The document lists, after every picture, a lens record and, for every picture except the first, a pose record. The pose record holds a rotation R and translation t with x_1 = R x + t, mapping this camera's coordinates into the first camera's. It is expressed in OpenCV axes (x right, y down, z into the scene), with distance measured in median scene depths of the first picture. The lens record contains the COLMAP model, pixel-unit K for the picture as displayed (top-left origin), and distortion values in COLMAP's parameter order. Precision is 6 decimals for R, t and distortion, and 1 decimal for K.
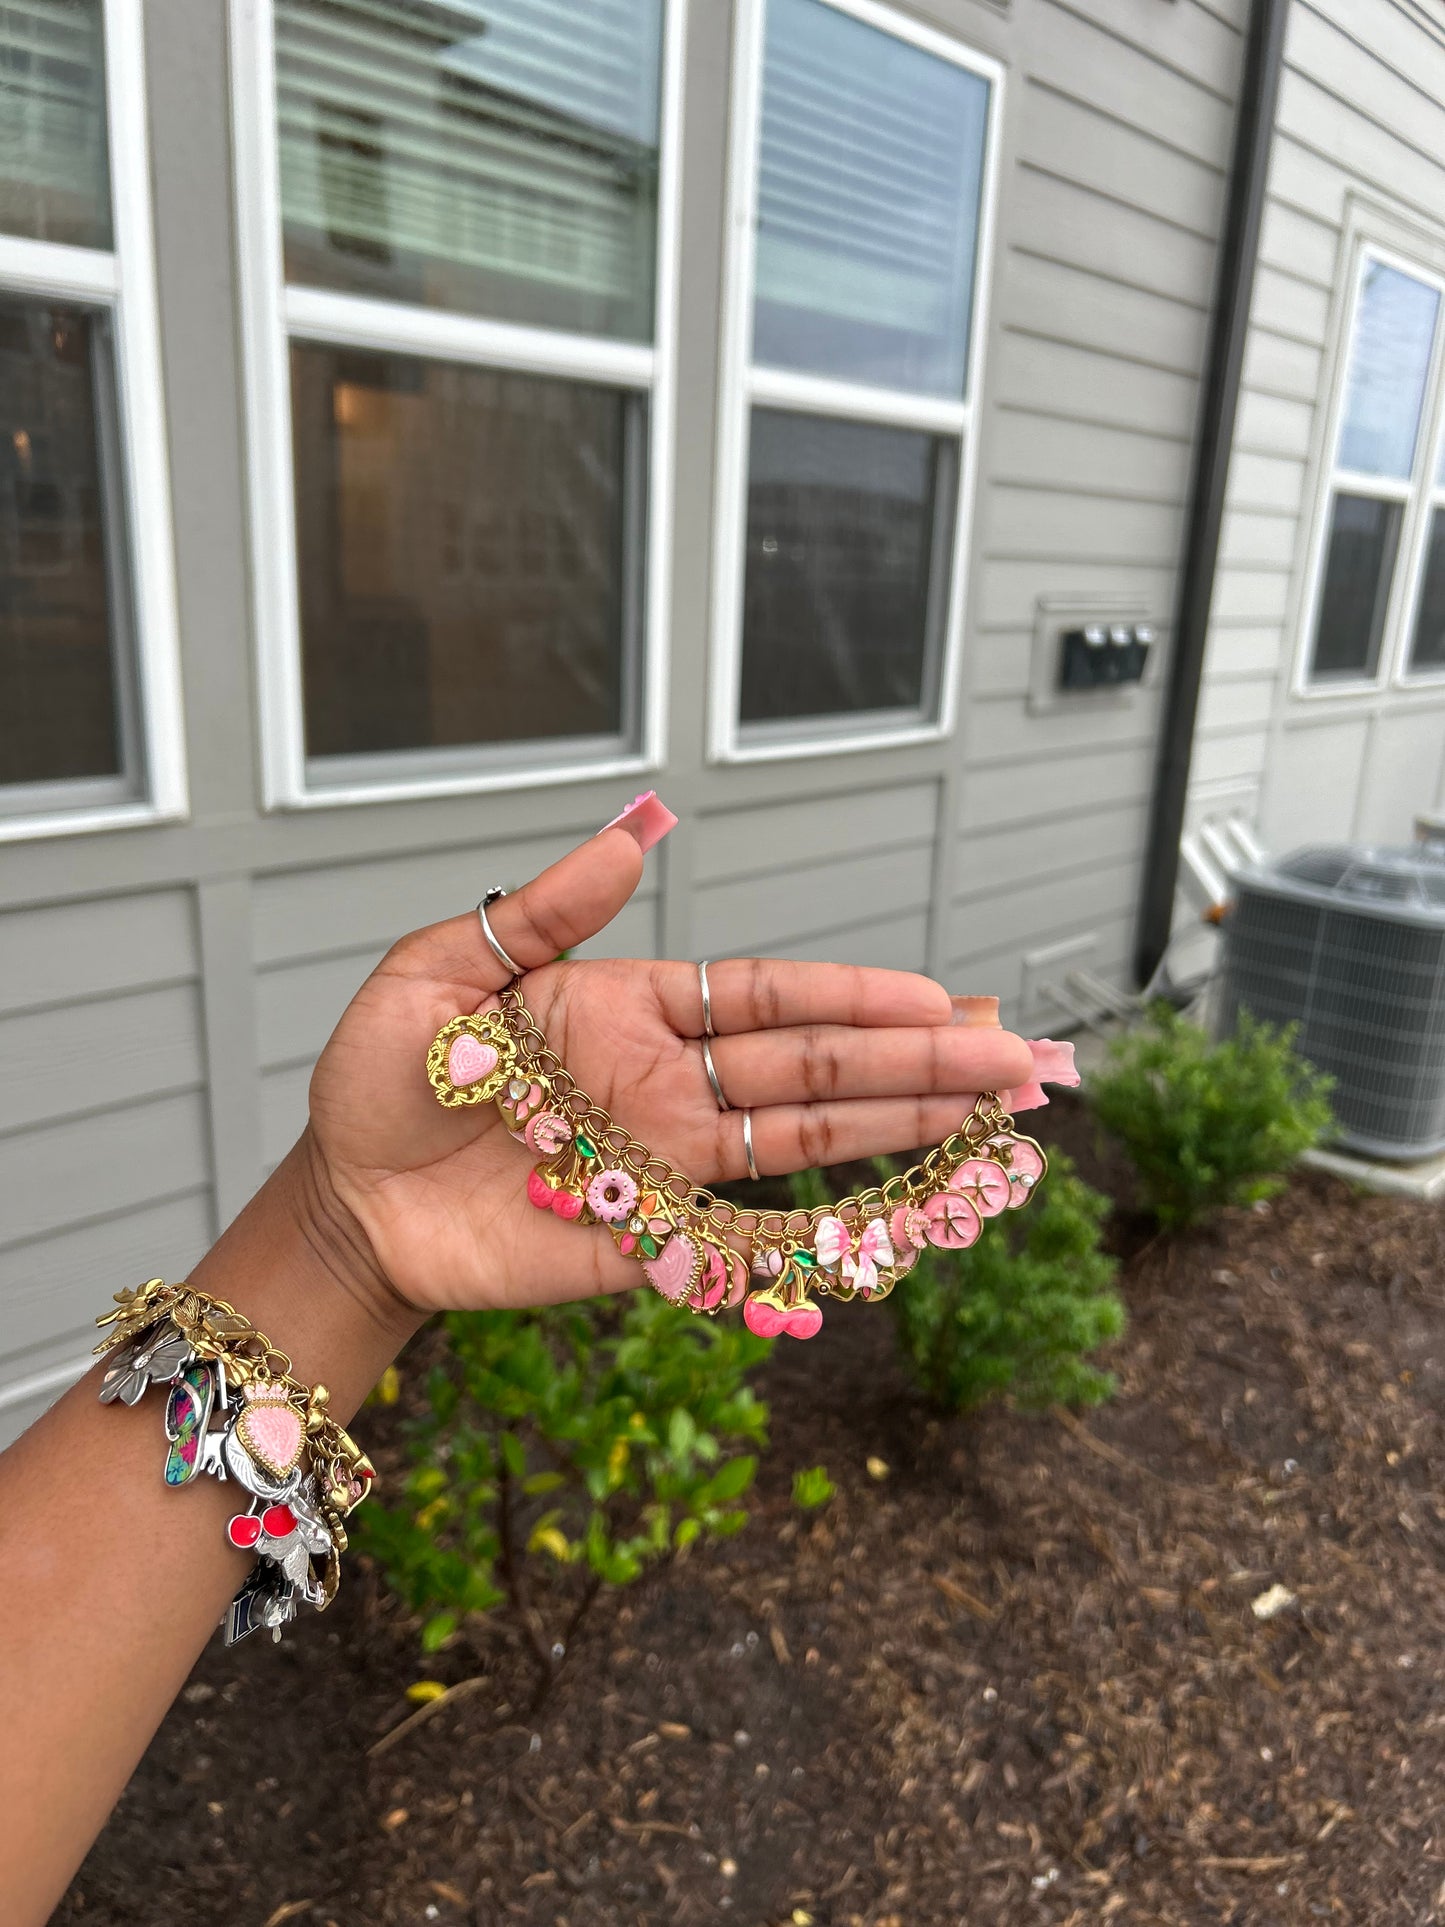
lens RADIAL K [[1462.6, 0, 719.5], [0, 1462.6, 980.2], [0, 0, 1]] dist [0.018730, -0.033793]
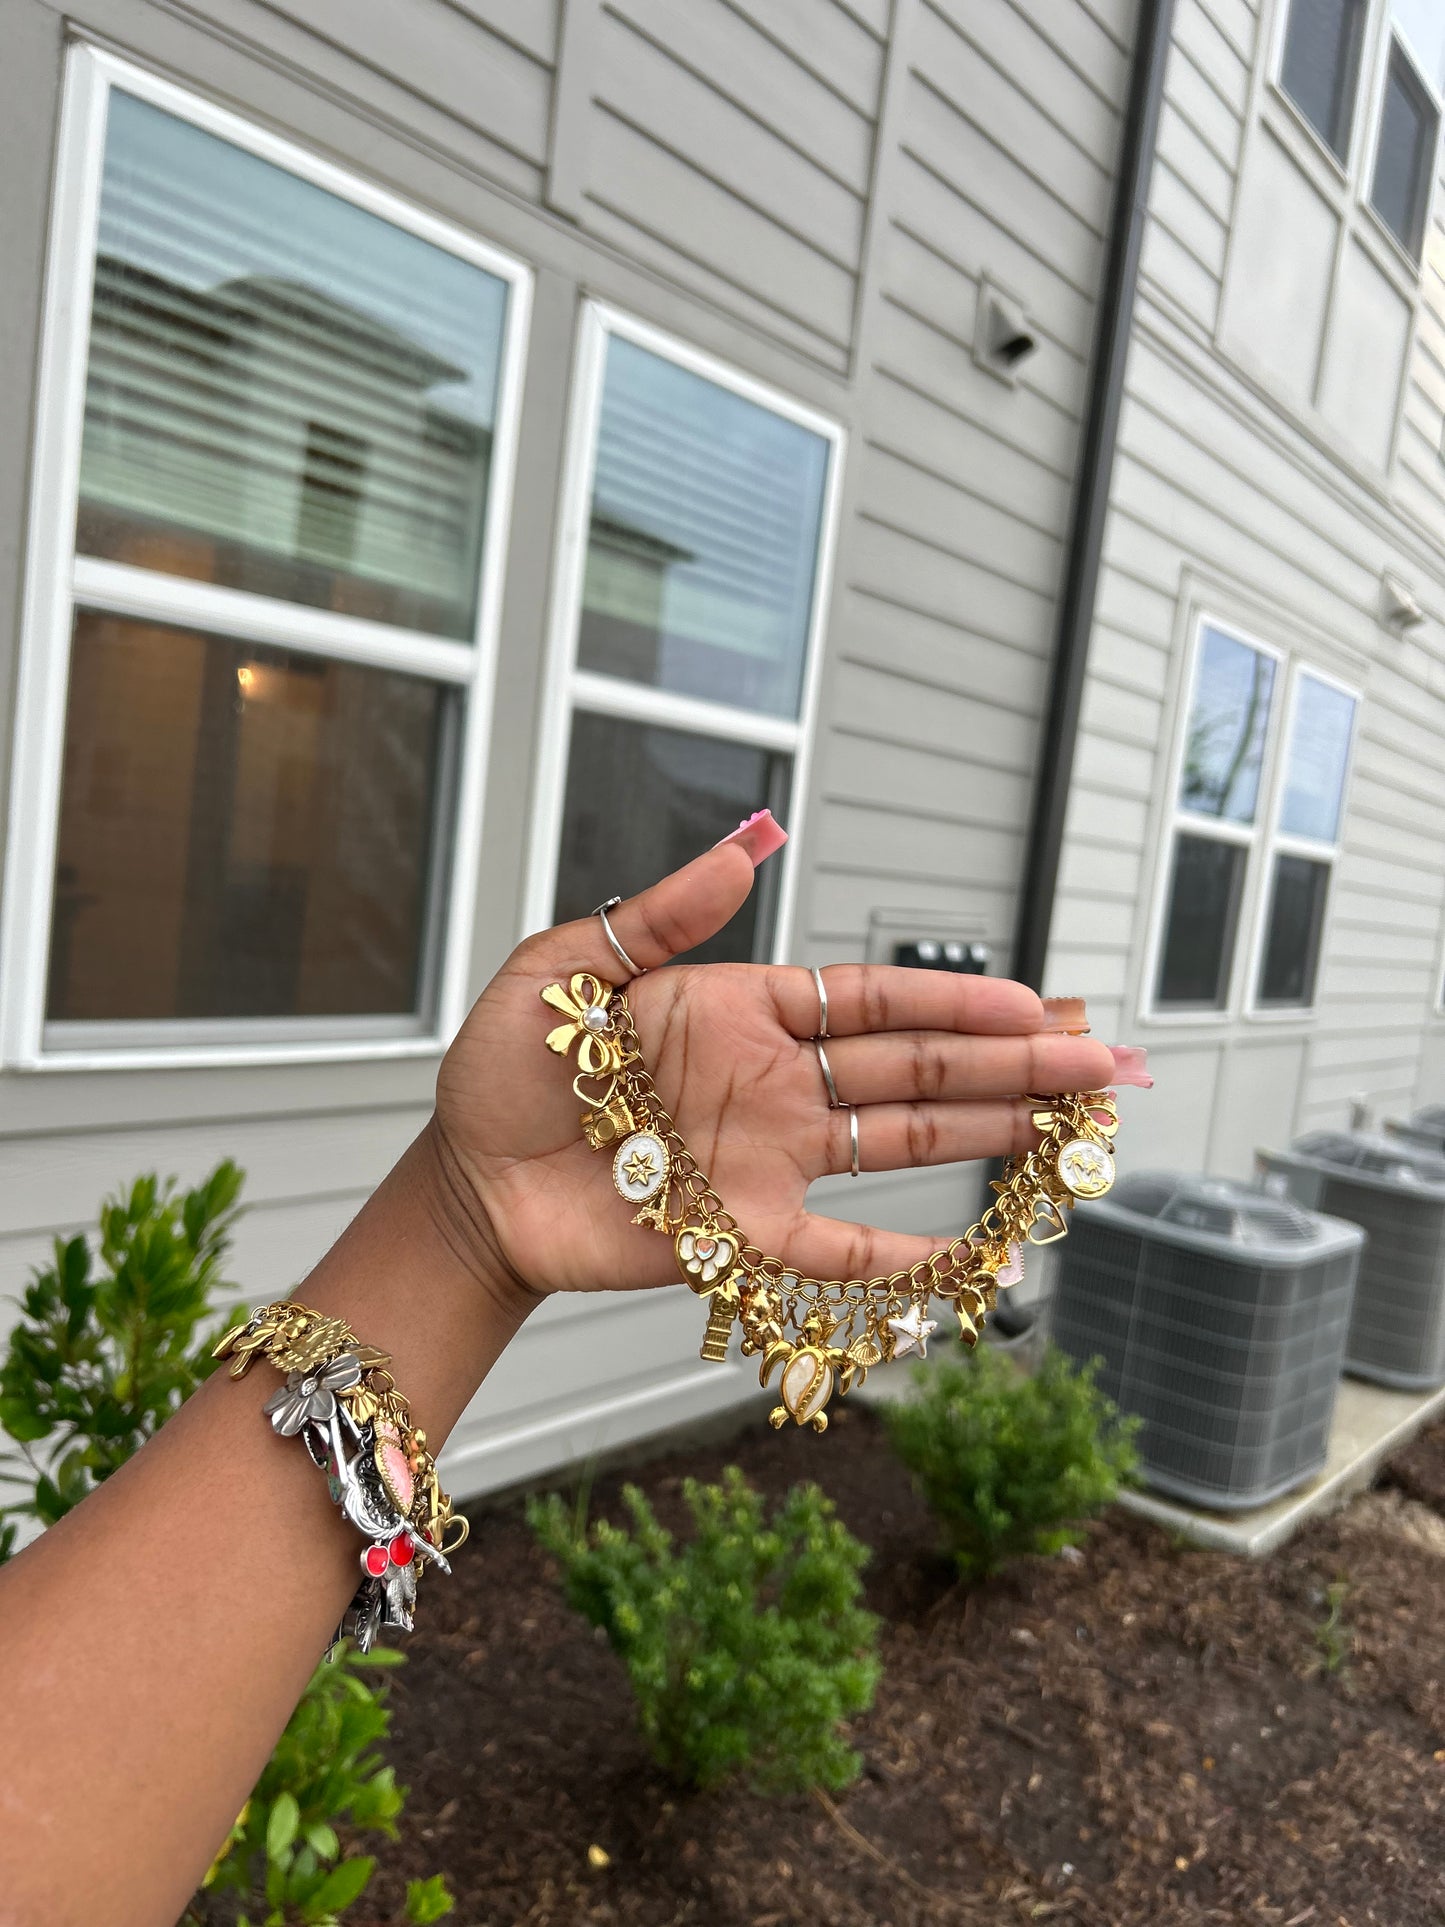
lens RADIAL K [[1462.6, 0, 713.0], [0, 1462.6, 986.2], [0, 0, 1]] dist [0.018730, -0.033793]
pose [[0.996595, 0.066623, 0.048575, 0.089876], [-0.056141, 0.979788, -0.192001, -0.012731], [-0.060385, 0.188621, 0.980192, 0.033512]]
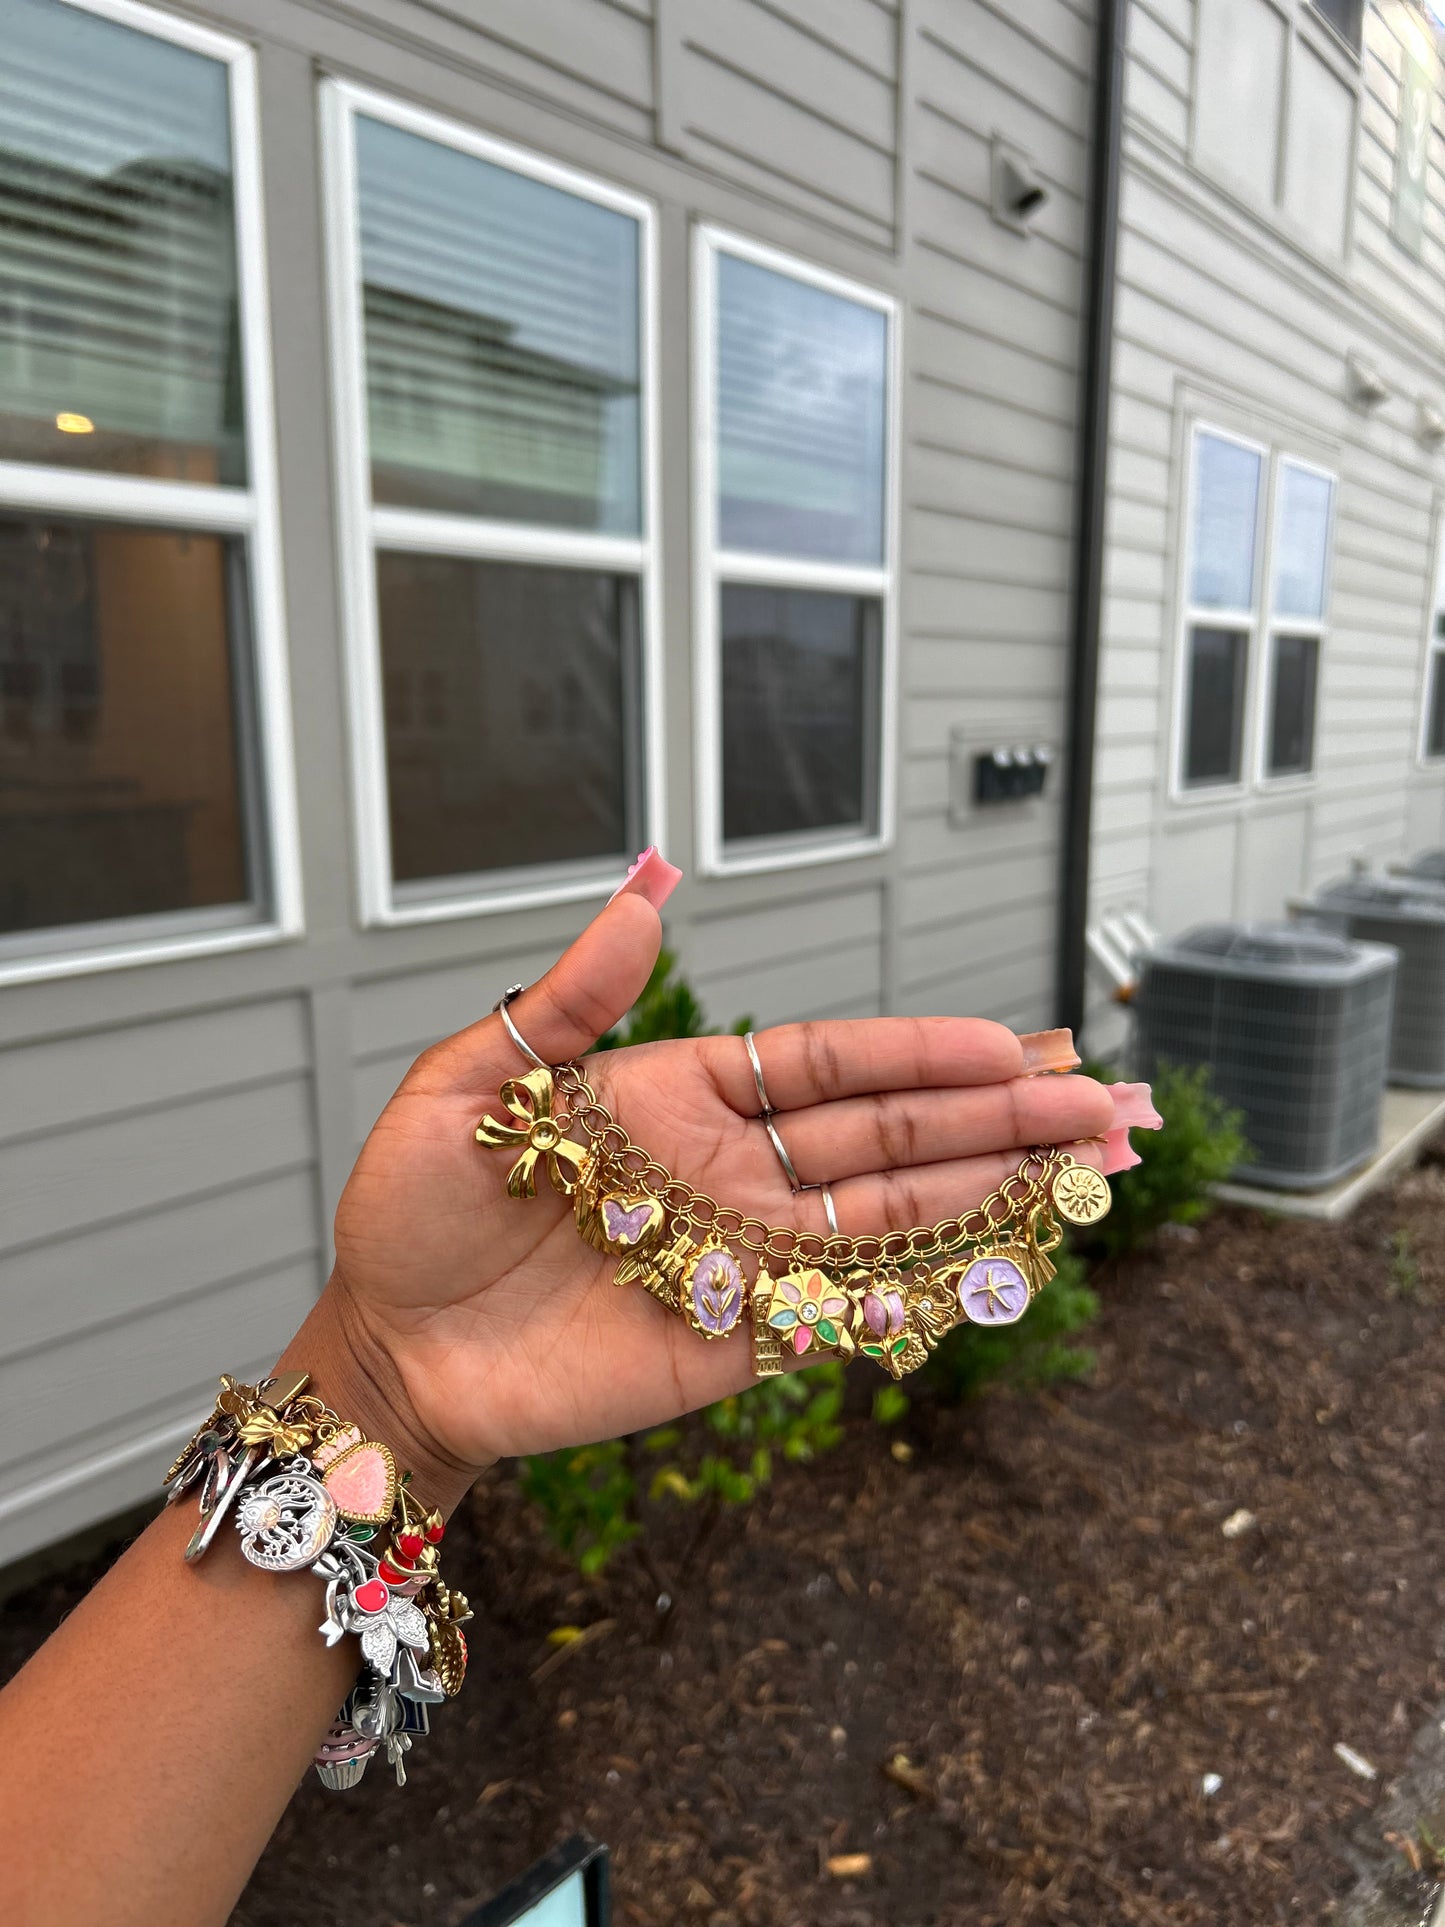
lens RADIAL K [[1462.6, 0, 714.2], [0, 1462.6, 987.3], [0, 0, 1]] dist [0.018730, -0.033793]
pose [[0.995870, -0.059414, 0.068644, -0.093059], [0.065362, 0.993981, -0.087921, 0.049915], [-0.063007, 0.092044, 0.993760, -0.183629]]
